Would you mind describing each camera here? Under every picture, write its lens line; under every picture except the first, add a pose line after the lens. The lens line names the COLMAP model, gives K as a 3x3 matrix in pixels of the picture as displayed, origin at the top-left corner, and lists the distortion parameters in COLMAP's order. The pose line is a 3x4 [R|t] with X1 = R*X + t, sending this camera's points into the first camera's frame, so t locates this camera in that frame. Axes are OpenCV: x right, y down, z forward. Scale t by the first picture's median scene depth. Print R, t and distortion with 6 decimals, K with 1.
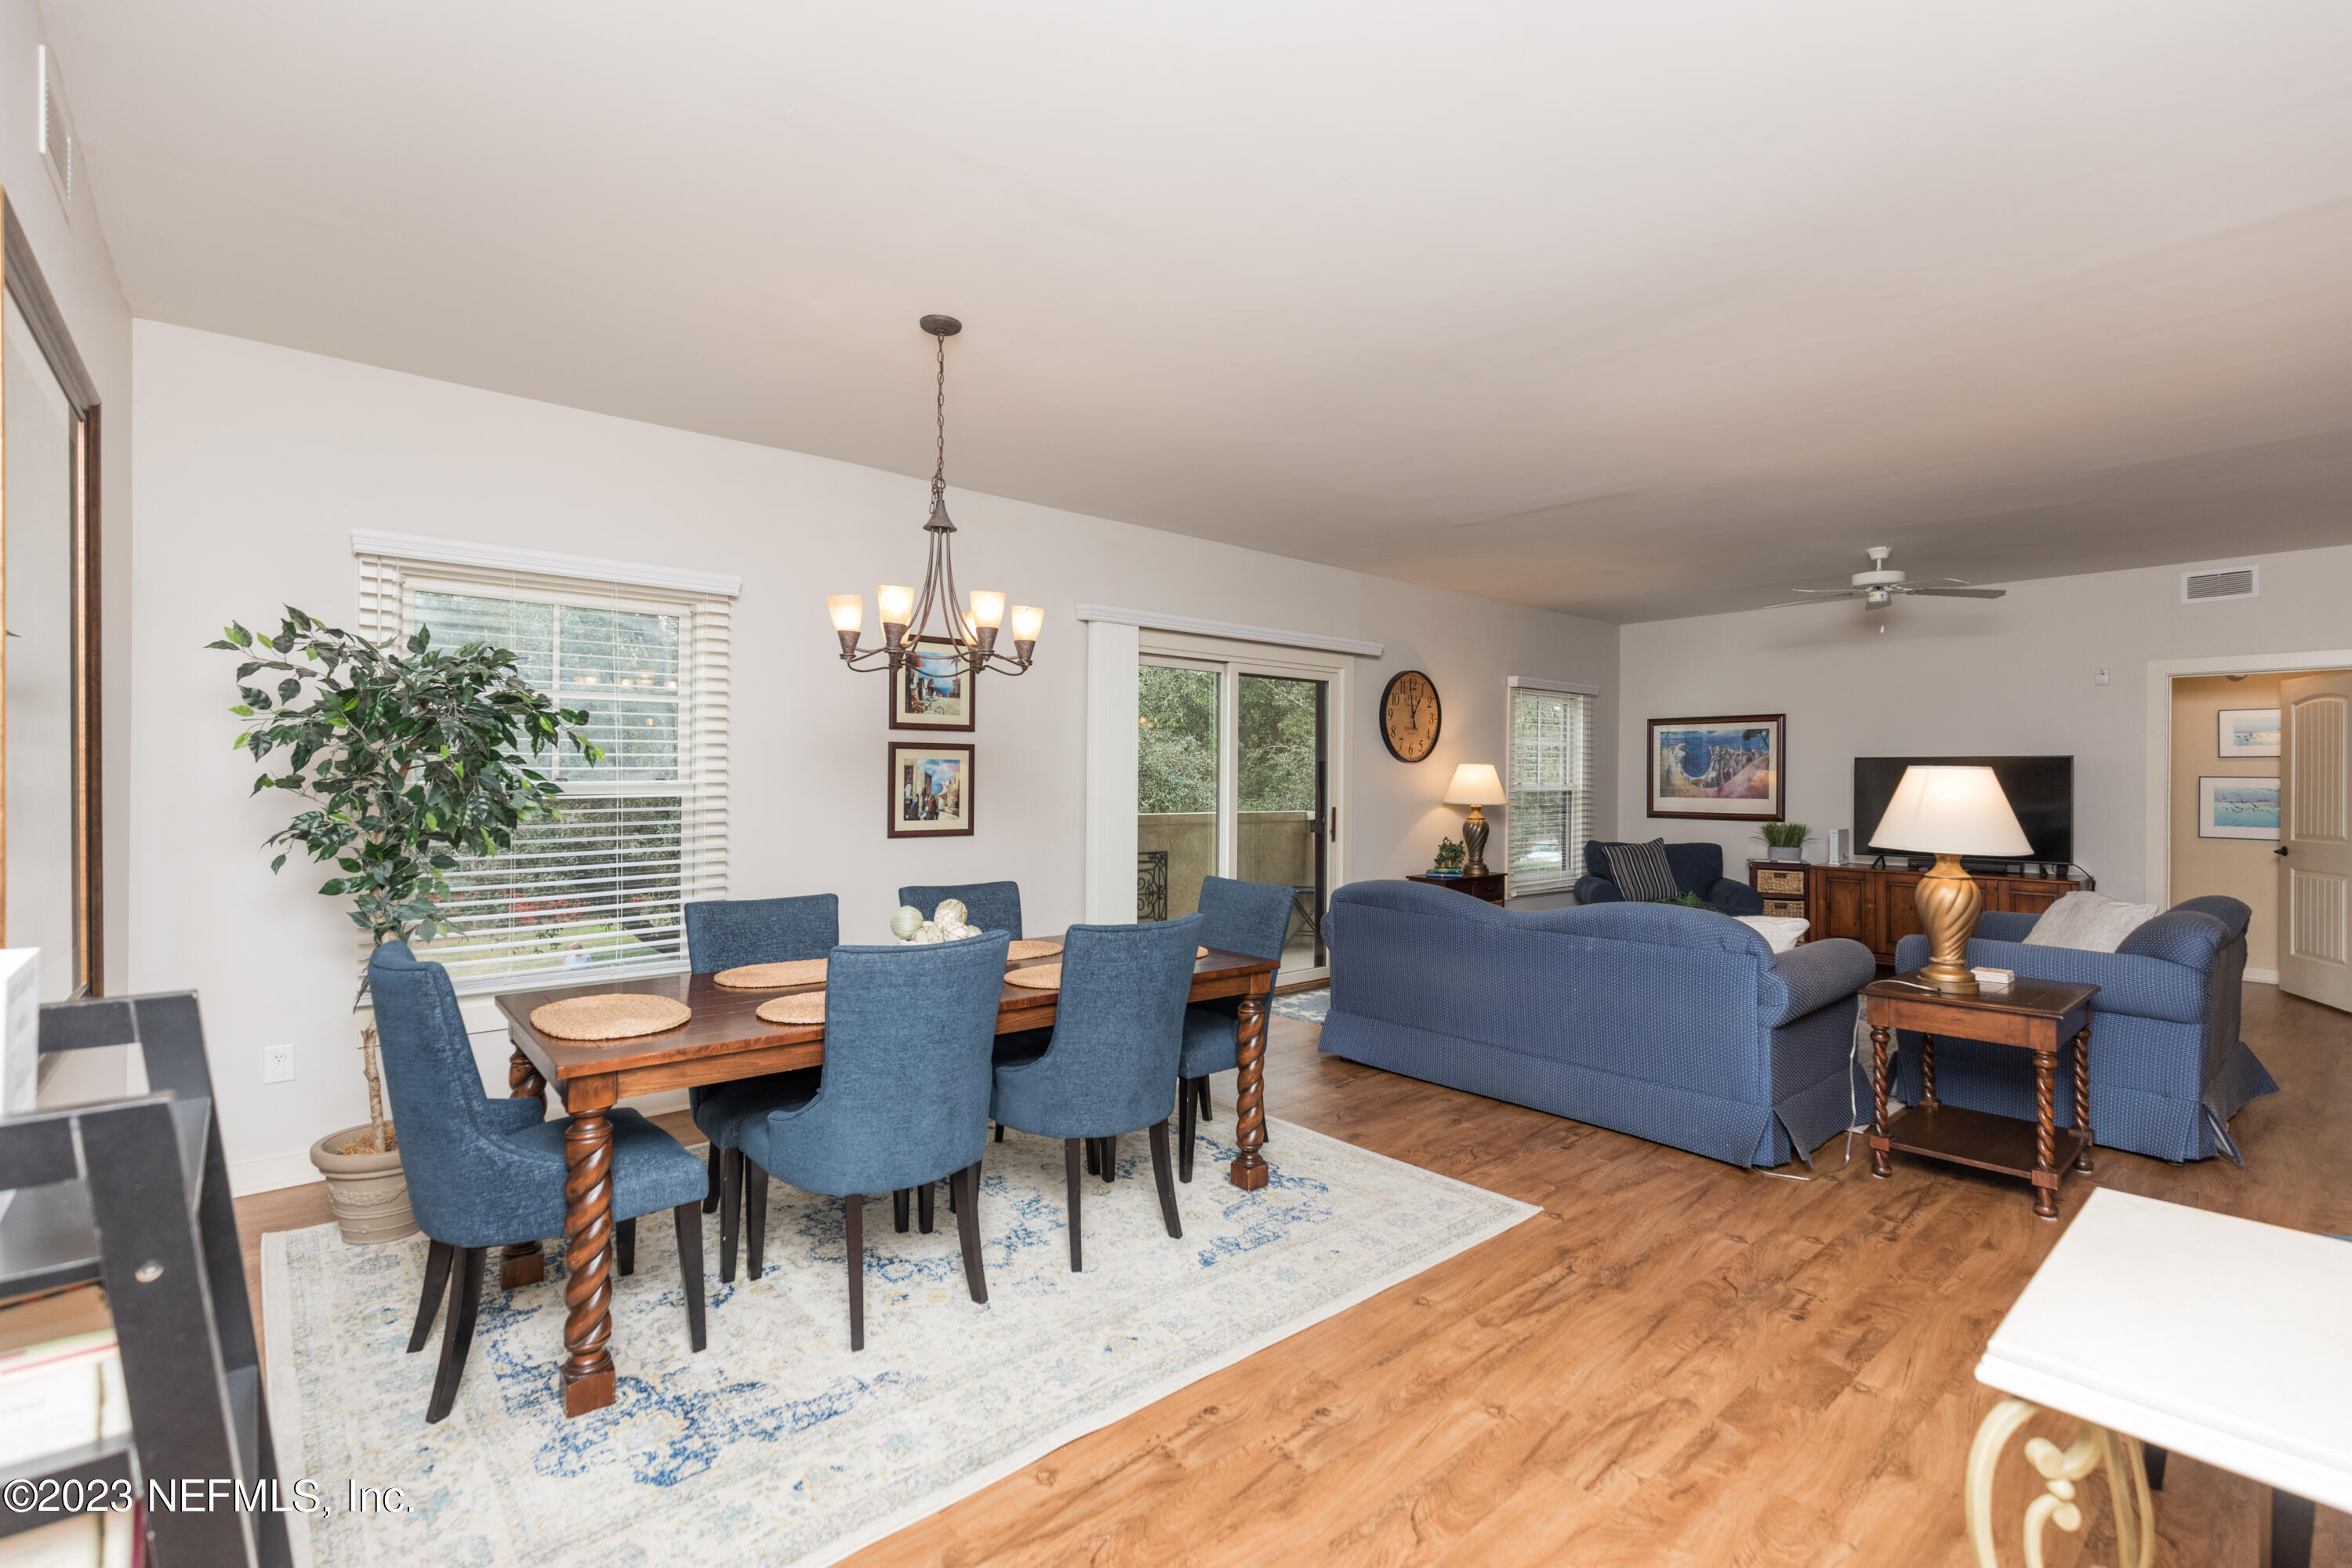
lens RADIAL K [[1057.2, 0, 1197.0], [0, 1057.2, 773.2], [0, 0, 1]] dist [0.004435, -0.000708]
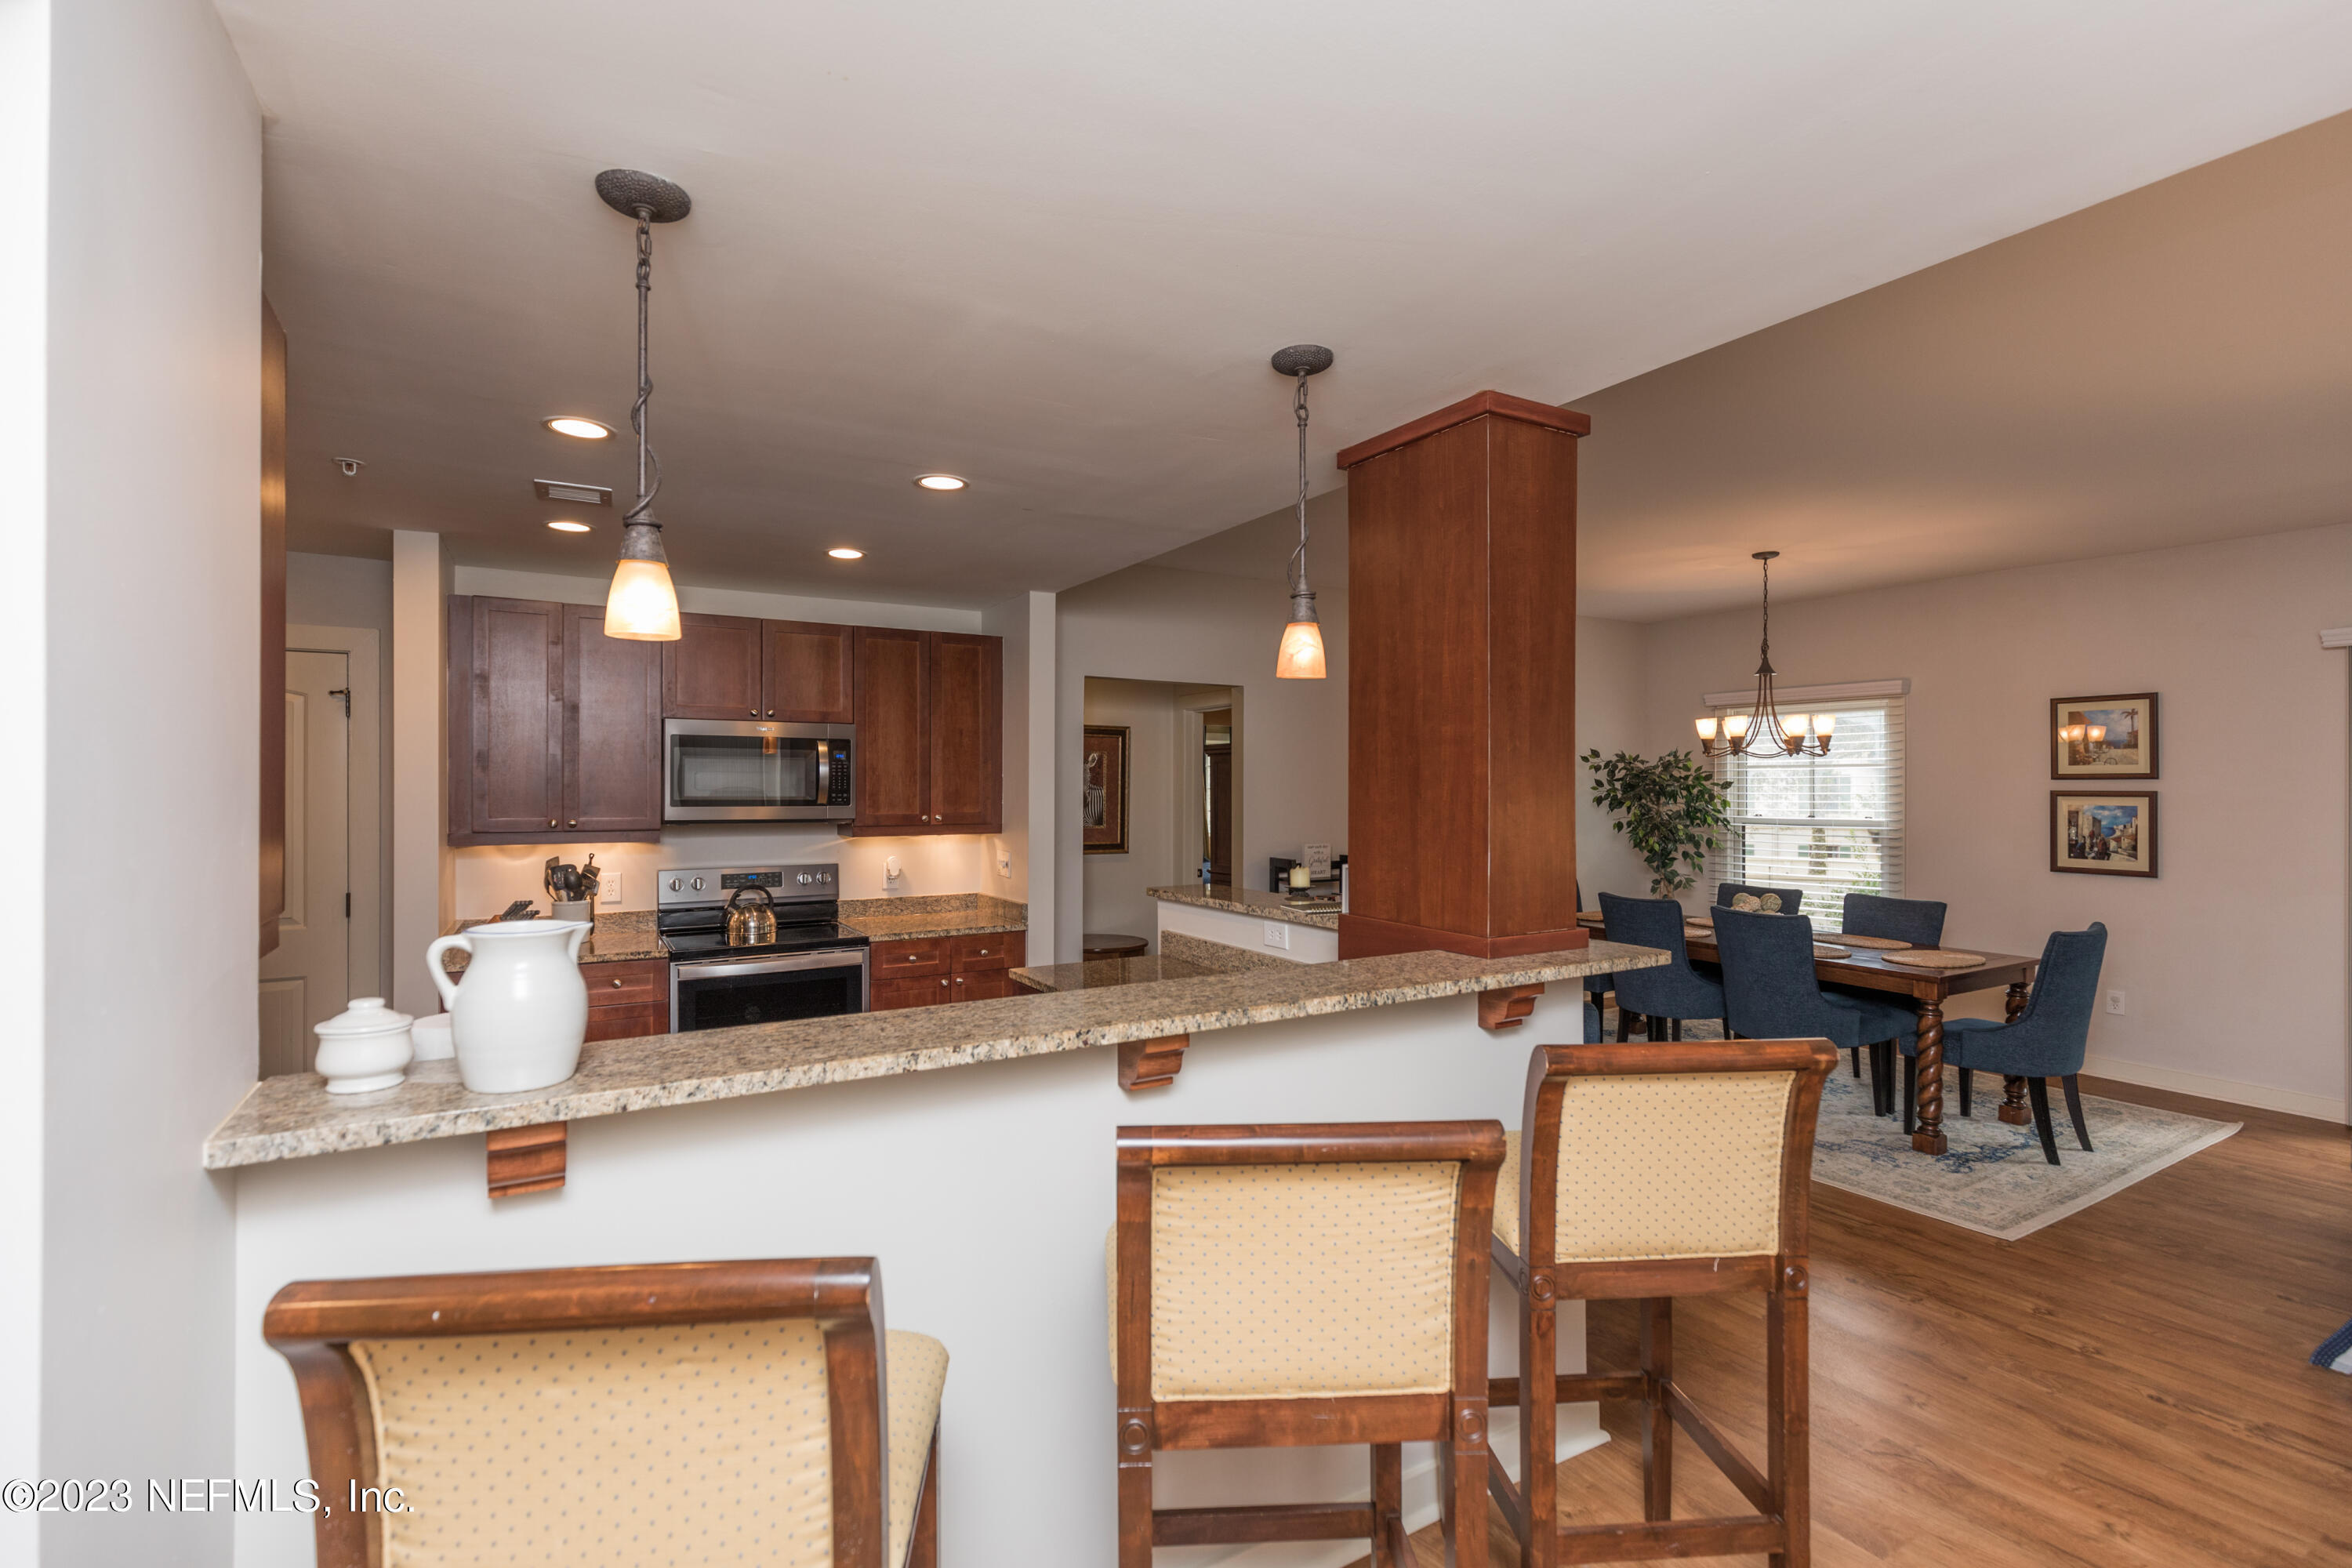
lens RADIAL K [[1057.2, 0, 1155.1], [0, 1057.2, 787.3], [0, 0, 1]] dist [0.004435, -0.000708]
pose [[-0.204008, -0.003847, -0.978962, 0.985148], [0.000903, 0.999991, -0.004118, -0.026941], [0.978969, -0.001724, -0.204003, 0.236337]]
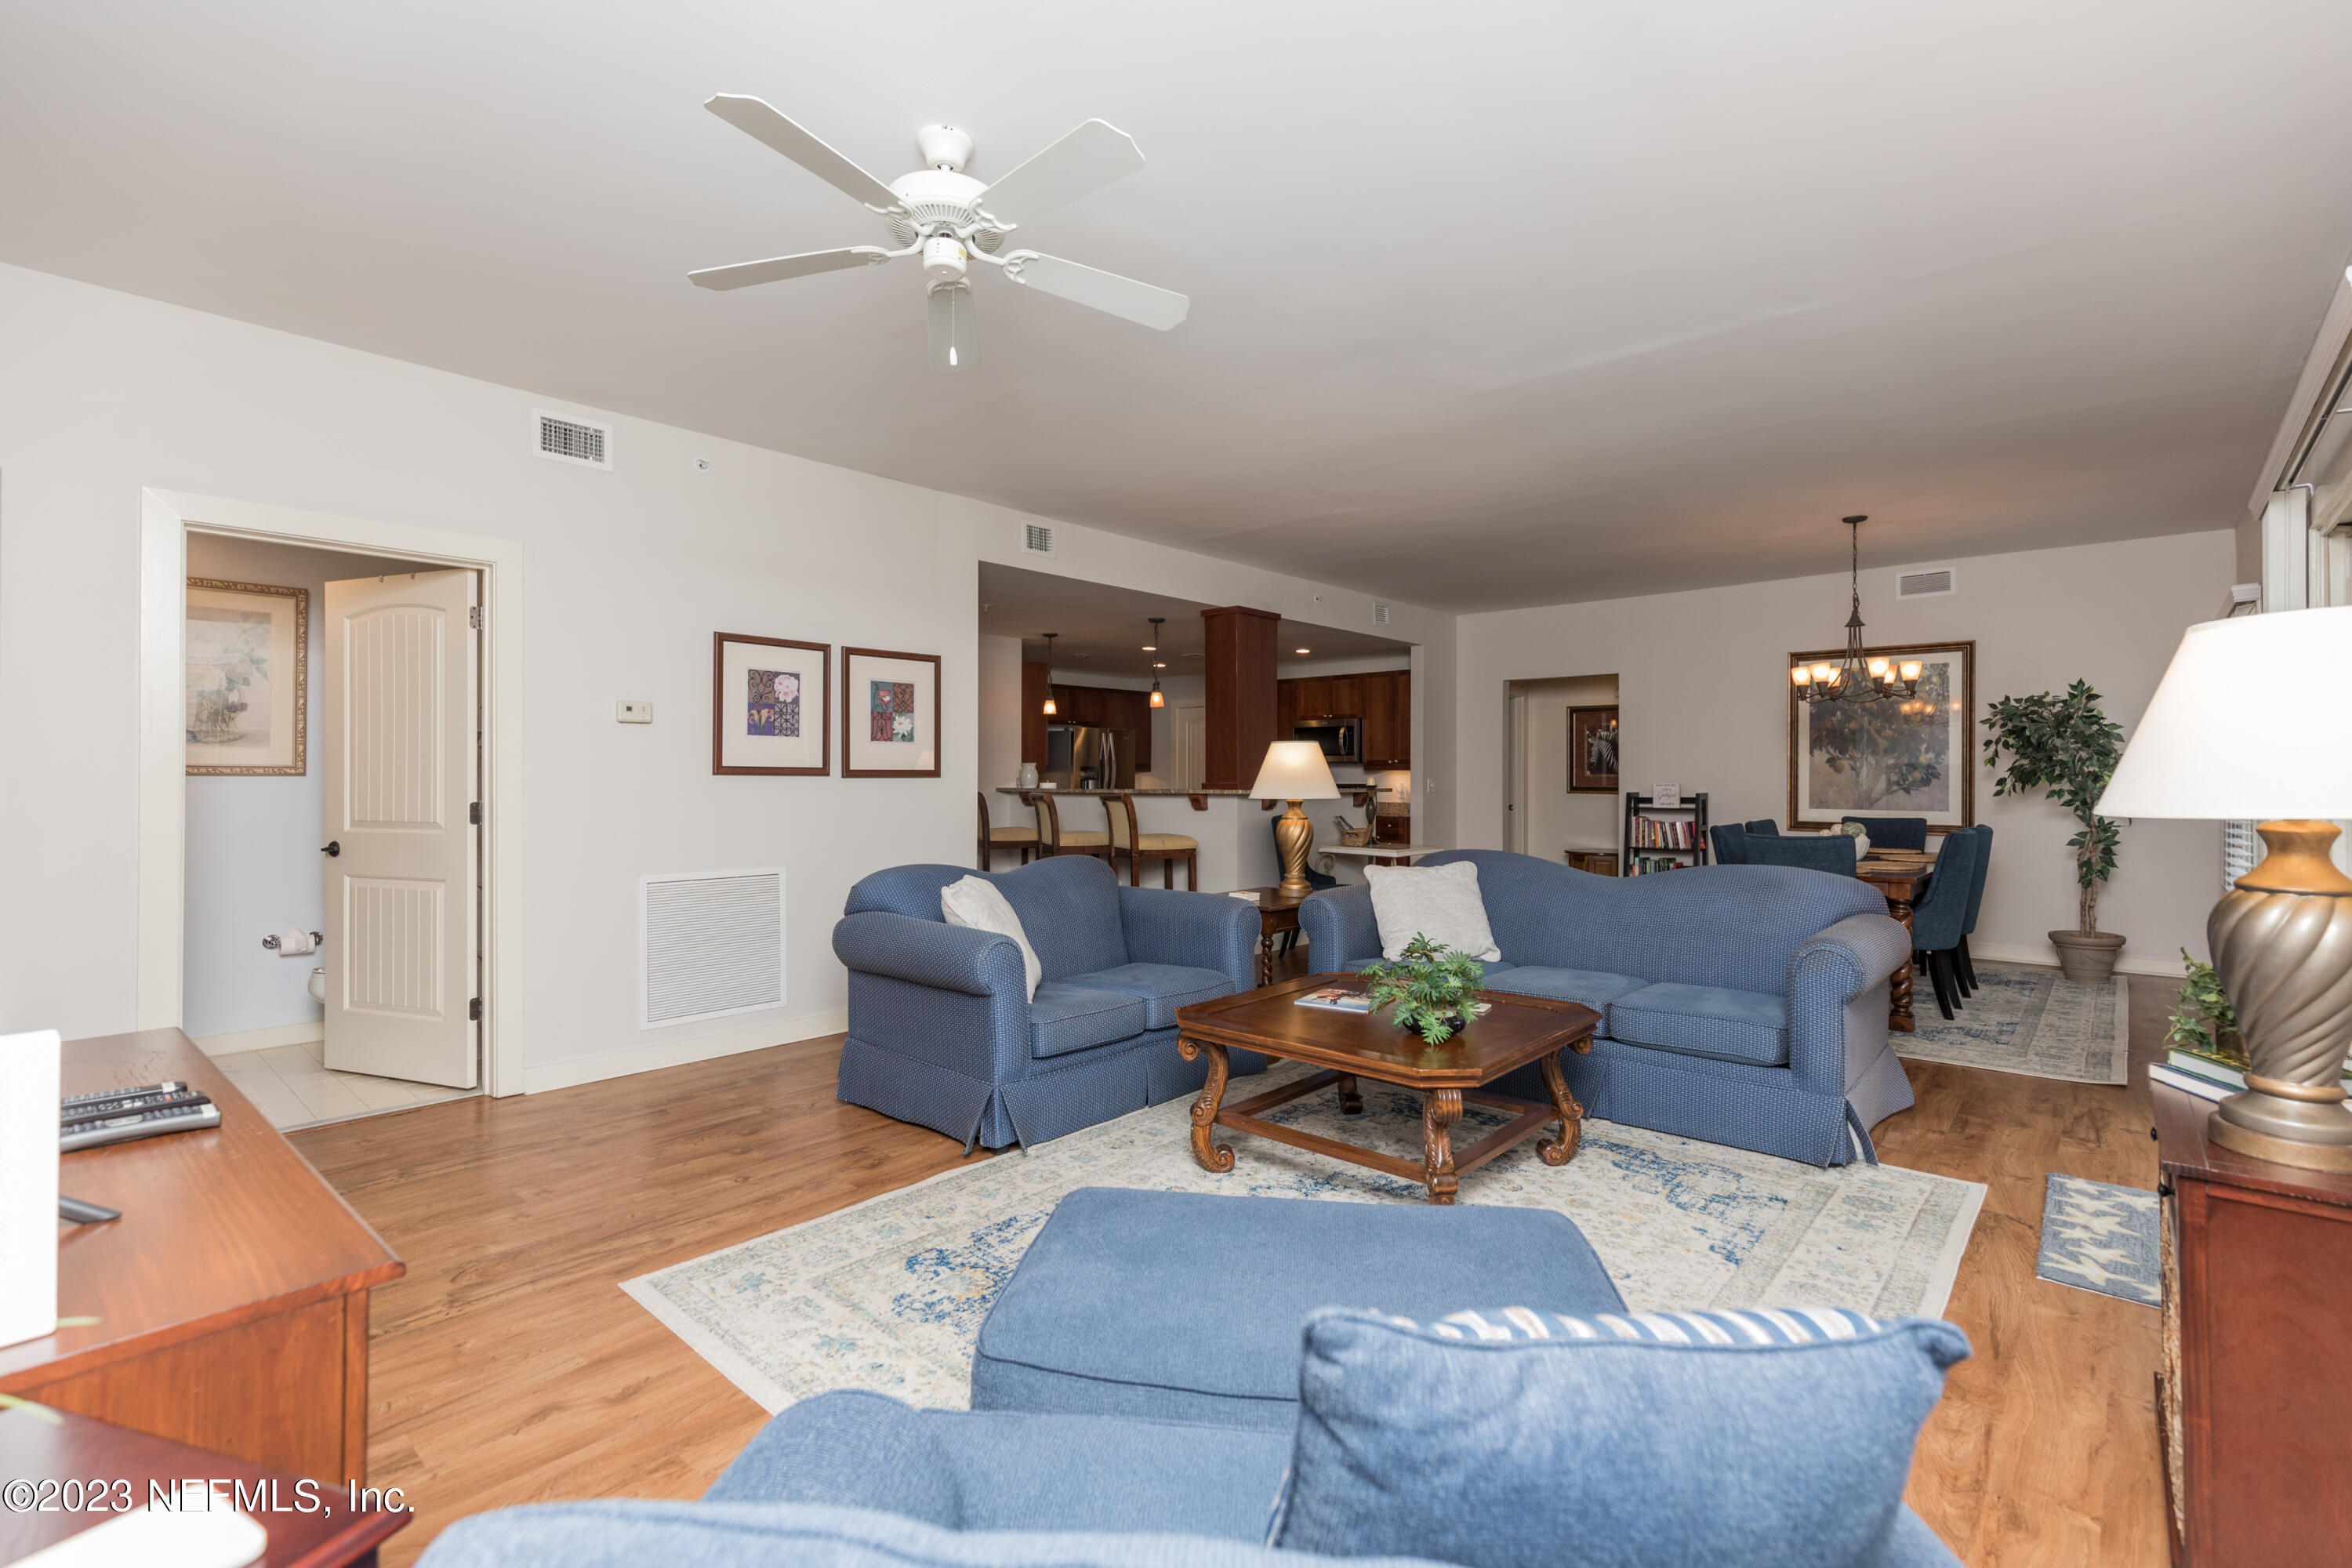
lens RADIAL K [[1057.2, 0, 1172.9], [0, 1057.2, 777.8], [0, 0, 1]] dist [0.004435, -0.000708]
pose [[-0.994123, -0.007500, -0.107994, 0.711614], [-0.007122, 0.999967, -0.003888, 0.034250], [0.108019, -0.003096, -0.994144, 1.668429]]
